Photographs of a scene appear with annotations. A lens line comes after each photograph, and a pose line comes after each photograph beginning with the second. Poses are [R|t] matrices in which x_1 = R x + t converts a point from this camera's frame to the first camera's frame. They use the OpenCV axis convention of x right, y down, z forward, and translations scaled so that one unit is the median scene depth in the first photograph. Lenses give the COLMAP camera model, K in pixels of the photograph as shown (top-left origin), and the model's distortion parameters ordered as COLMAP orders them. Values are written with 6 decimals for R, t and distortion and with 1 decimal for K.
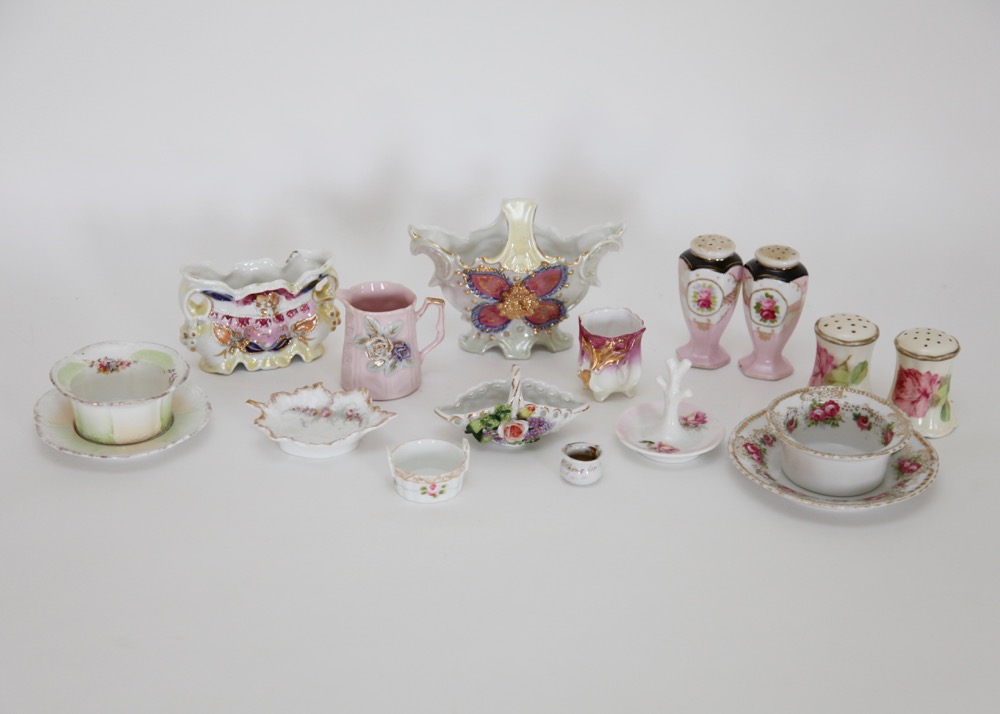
lens RADIAL K [[1926.2, 0, 501.2], [0, 1926.2, 360.1], [0, 0, 1]] dist [-0.054818, 0.000000]
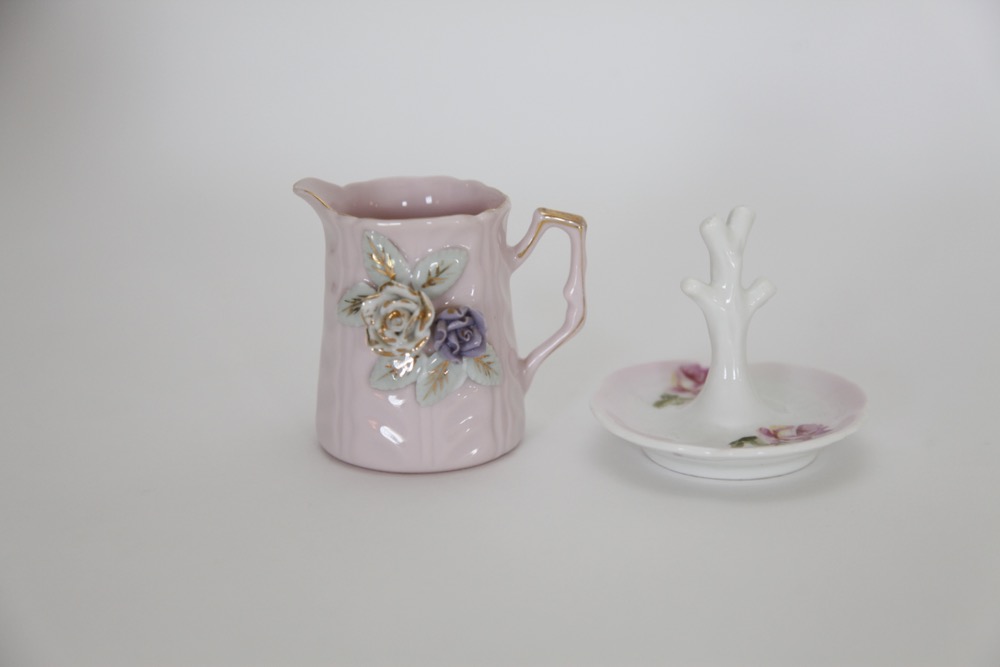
lens RADIAL K [[2013.7, 0, 500.0], [0, 2013.7, 333.3], [0, 0, 1]] dist [-0.008886, 0.000000]
pose [[0.994933, 0.030904, -0.095671, -0.007943], [-0.040282, 0.994400, -0.097703, 0.032970], [0.092115, 0.101062, 0.990606, 0.633375]]
